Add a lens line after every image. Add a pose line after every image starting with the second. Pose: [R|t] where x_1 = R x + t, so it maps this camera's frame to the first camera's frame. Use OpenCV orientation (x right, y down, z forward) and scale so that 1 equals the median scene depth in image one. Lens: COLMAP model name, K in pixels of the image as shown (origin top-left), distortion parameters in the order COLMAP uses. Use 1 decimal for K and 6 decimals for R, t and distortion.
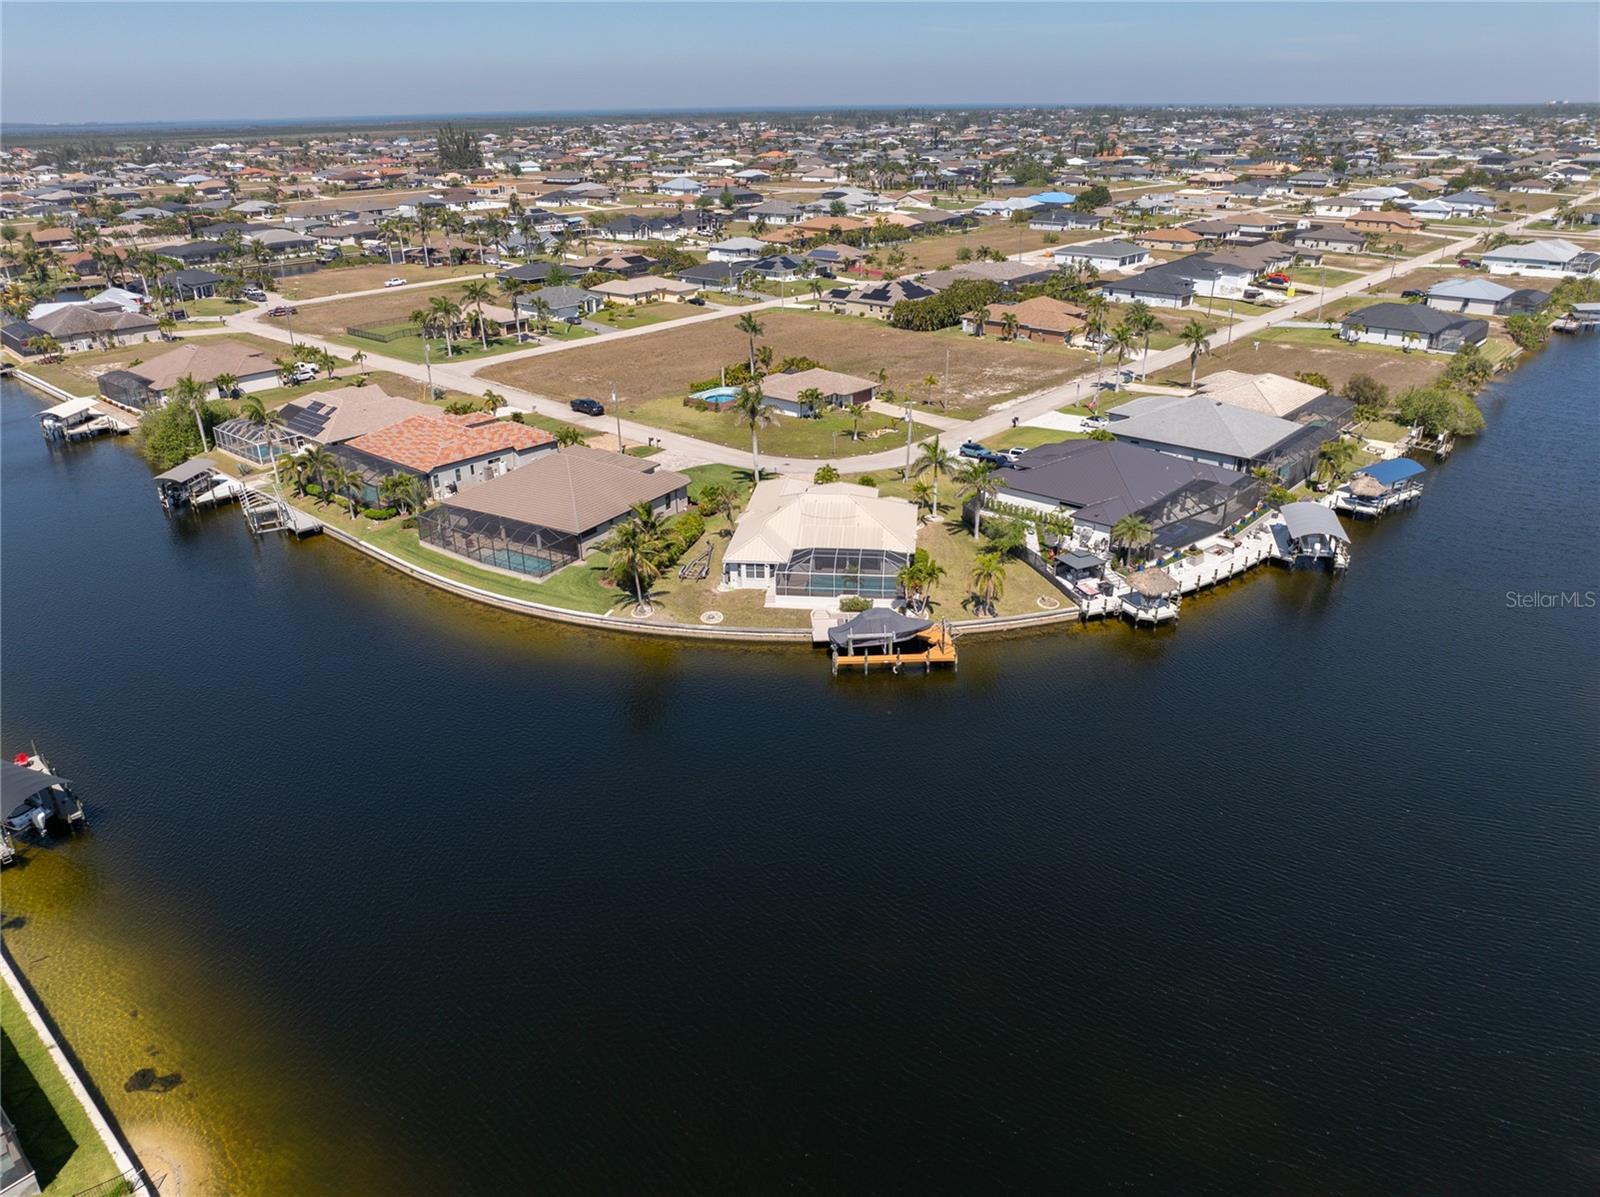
lens RADIAL K [[1124.8, 0, 799.3], [0, 1124.8, 590.6], [0, 0, 1]] dist [-0.045855, 0.014967]
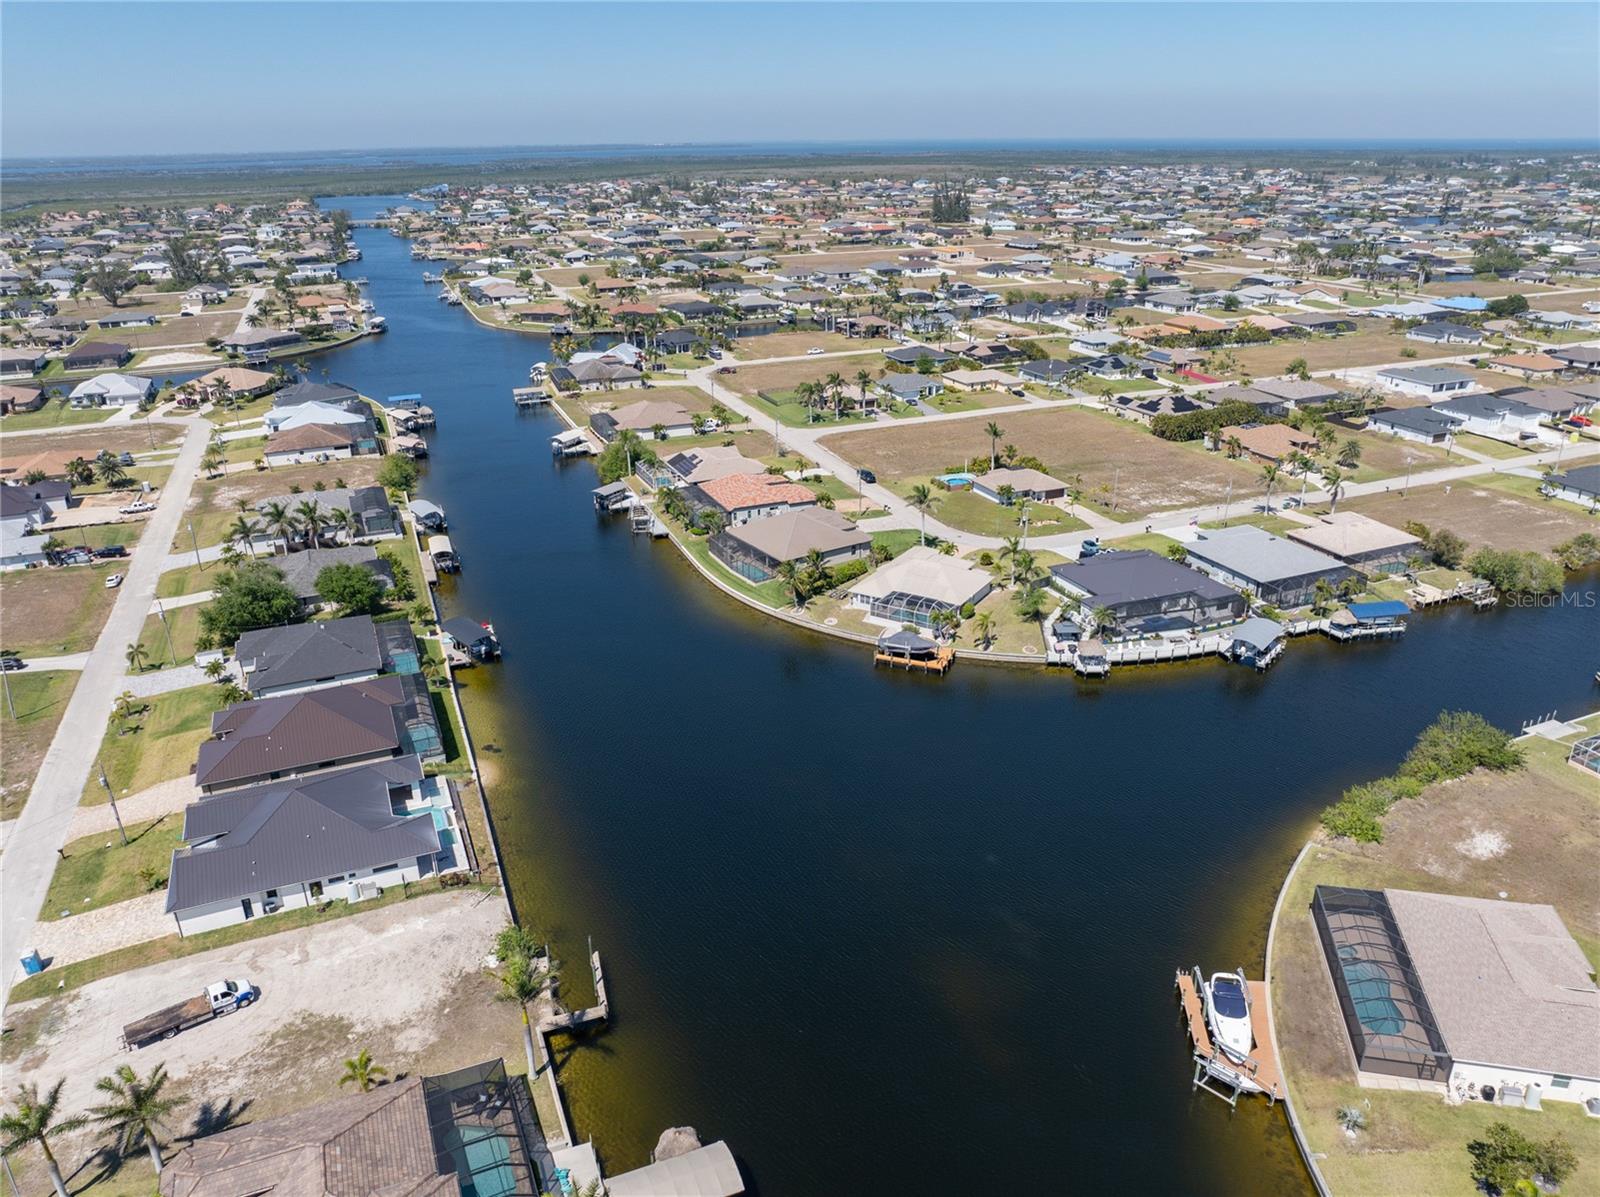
lens RADIAL K [[1124.8, 0, 799.3], [0, 1124.8, 590.6], [0, 0, 1]] dist [-0.045855, 0.014967]
pose [[0.903245, 0.163777, -0.396642, 0.348183], [-0.171800, 0.985010, 0.015490, -0.025820], [0.393233, 0.054152, 0.917843, -0.379839]]
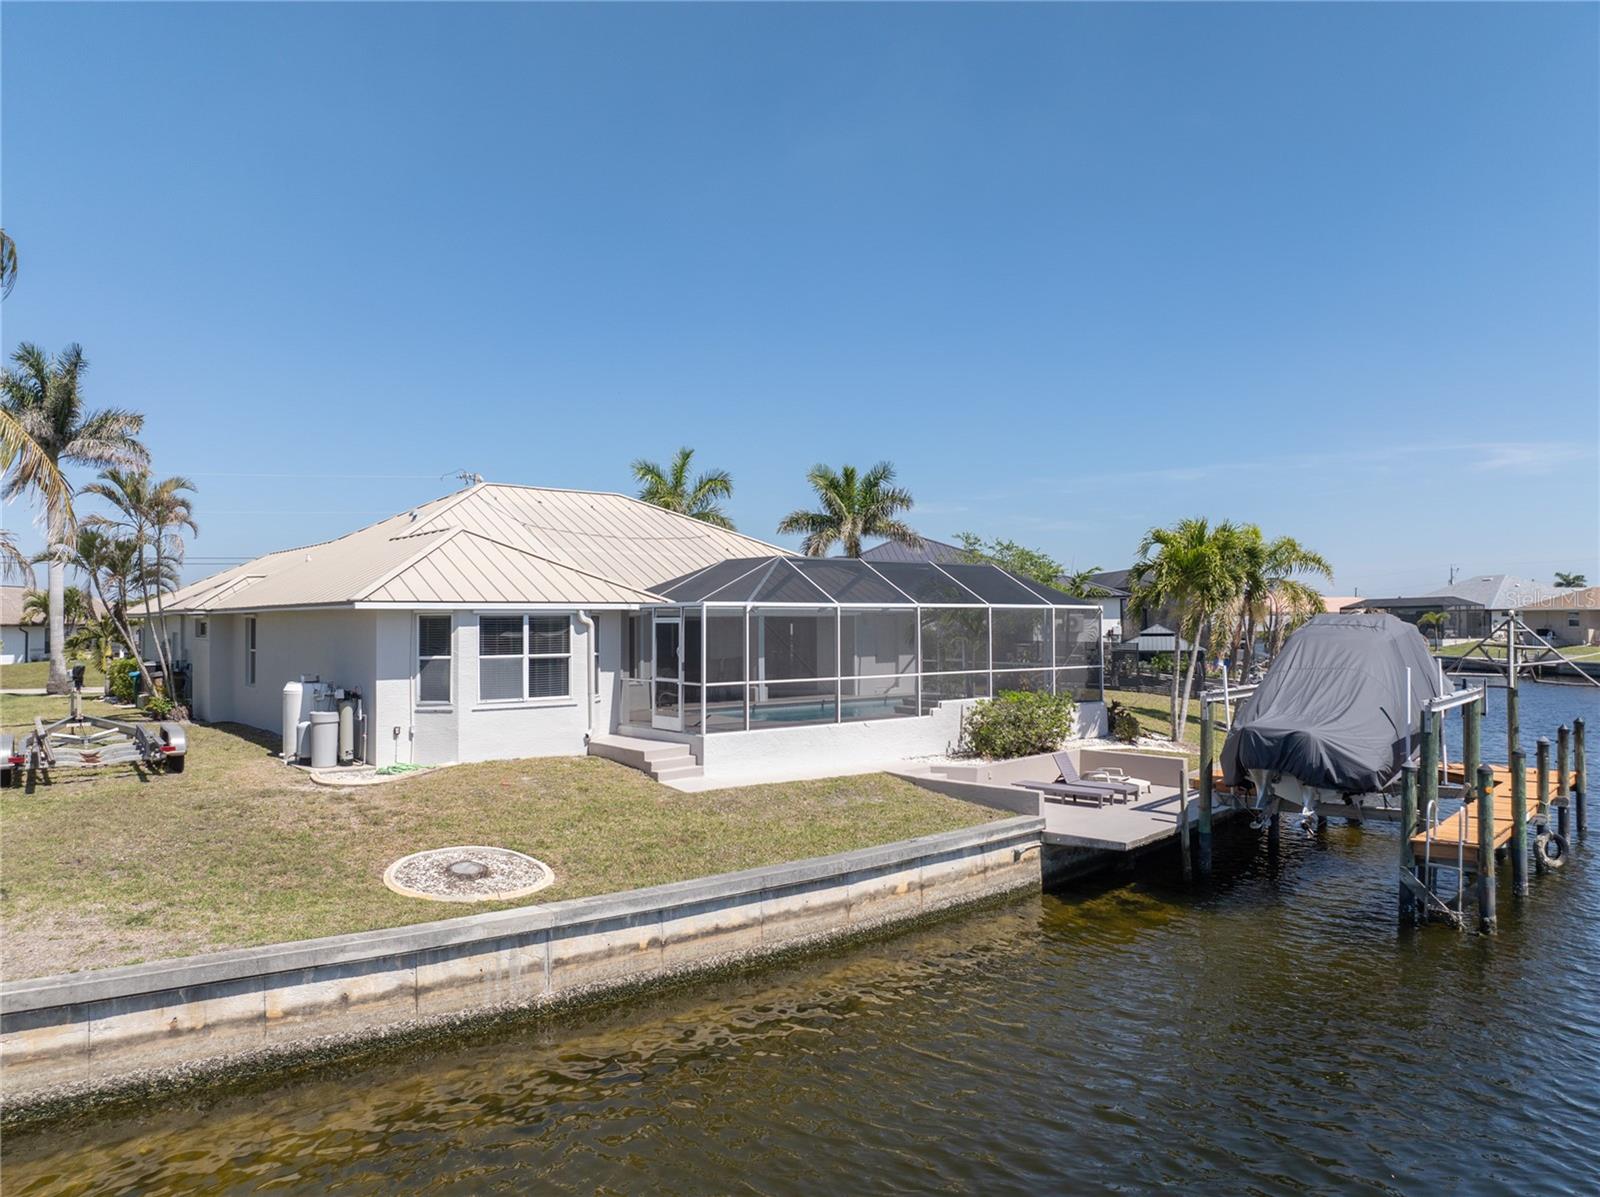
lens RADIAL K [[1124.8, 0, 799.3], [0, 1124.8, 590.6], [0, 0, 1]] dist [-0.045855, 0.014967]
pose [[0.693799, 0.031229, 0.719492, -0.094074], [0.283489, 0.906556, -0.312715, 0.029293], [-0.662025, 0.420929, 0.620114, 0.546888]]
